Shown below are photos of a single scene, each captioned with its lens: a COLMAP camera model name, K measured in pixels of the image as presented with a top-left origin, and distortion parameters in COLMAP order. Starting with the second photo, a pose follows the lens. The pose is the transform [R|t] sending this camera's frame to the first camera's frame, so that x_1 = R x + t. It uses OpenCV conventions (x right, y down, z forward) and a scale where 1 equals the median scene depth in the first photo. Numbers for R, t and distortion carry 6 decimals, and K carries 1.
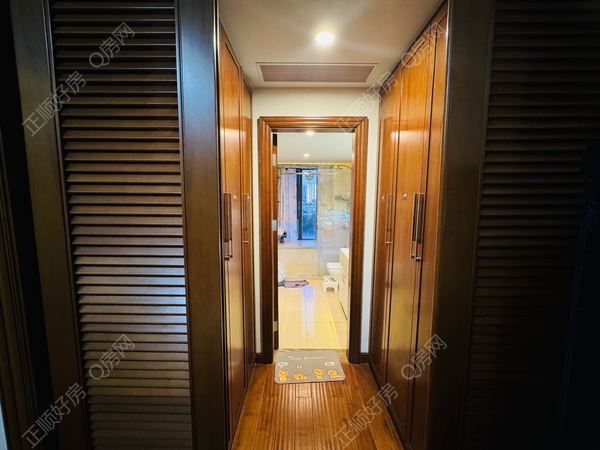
lens RADIAL K [[239.2, 0, 300.1], [0, 239.2, 225.1], [0, 0, 1]] dist [-0.011104, -0.000021]
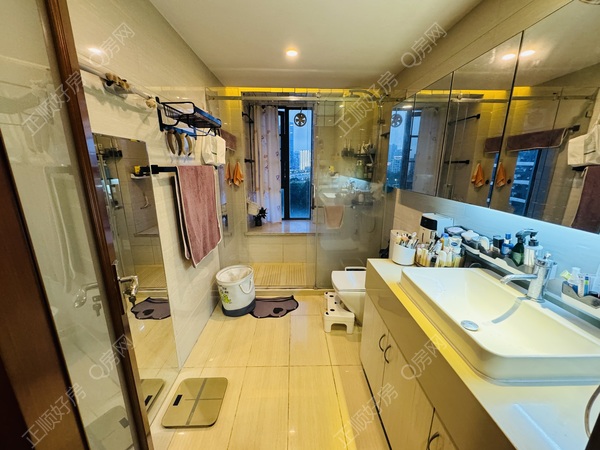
lens RADIAL K [[239.2, 0, 299.3], [0, 239.2, 225.2], [0, 0, 1]] dist [-0.011104, -0.000021]
pose [[0.999762, -0.007594, 0.020459, 0.023372], [0.005015, 0.992357, 0.123302, -0.007153], [-0.021239, -0.123170, 0.992158, 0.376500]]
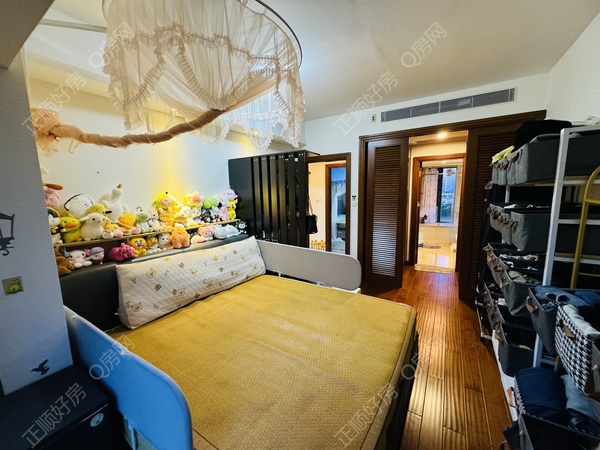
lens RADIAL K [[239.2, 0, 300.6], [0, 239.2, 225.5], [0, 0, 1]] dist [-0.011104, -0.000021]
pose [[0.847343, 0.055623, -0.528124, 0.057513], [-0.037248, 0.998275, 0.045377, 0.055045], [0.529738, -0.018778, 0.847954, -0.577811]]
